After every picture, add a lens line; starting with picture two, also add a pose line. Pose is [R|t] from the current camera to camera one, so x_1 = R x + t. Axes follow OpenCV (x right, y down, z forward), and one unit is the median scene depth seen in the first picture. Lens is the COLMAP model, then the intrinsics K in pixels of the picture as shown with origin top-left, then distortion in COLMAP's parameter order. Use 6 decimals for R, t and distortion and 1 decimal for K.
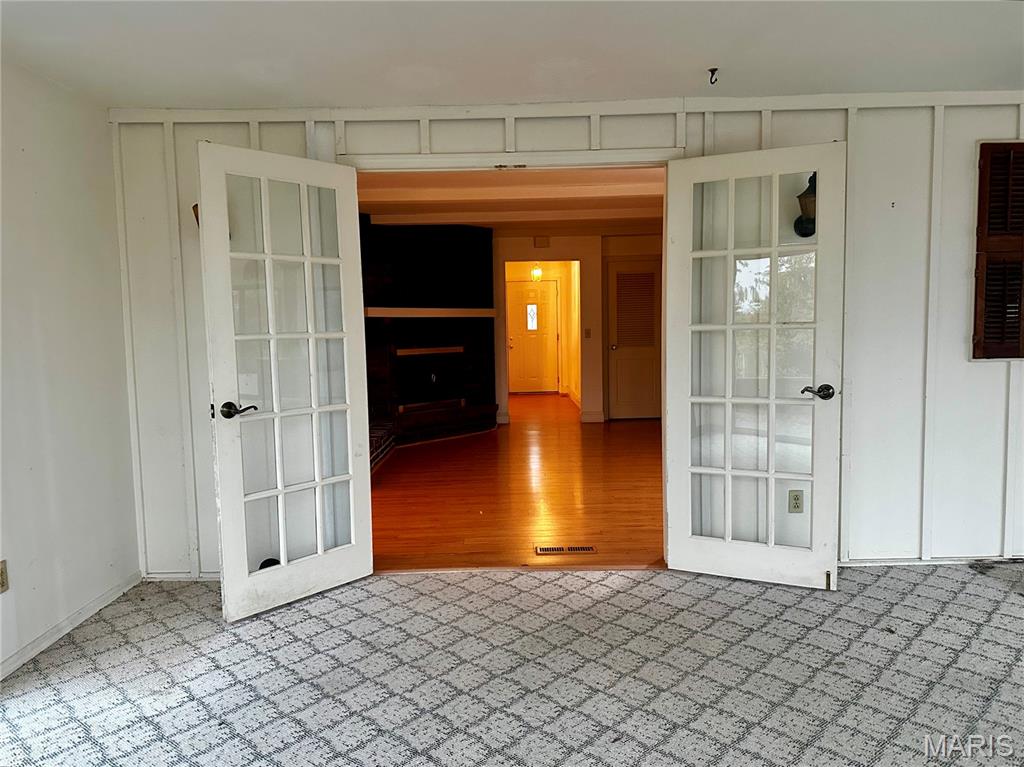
lens RADIAL K [[734.6, 0, 500.2], [0, 734.6, 386.4], [0, 0, 1]] dist [-0.001442, -0.016791]
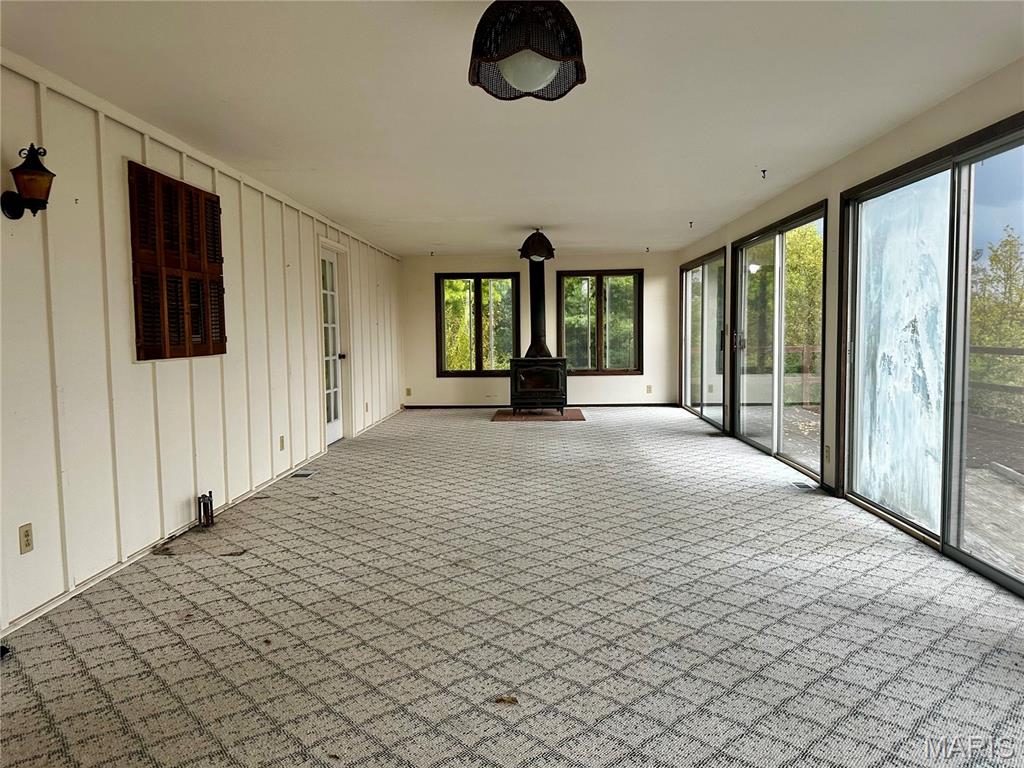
lens RADIAL K [[734.6, 0, 500.9], [0, 734.6, 380.6], [0, 0, 1]] dist [-0.001442, -0.016791]
pose [[0.016380, -0.044131, 0.998891, -0.449707], [0.090820, 0.994961, 0.042468, -0.006616], [-0.995733, 0.090024, 0.020306, 0.491189]]
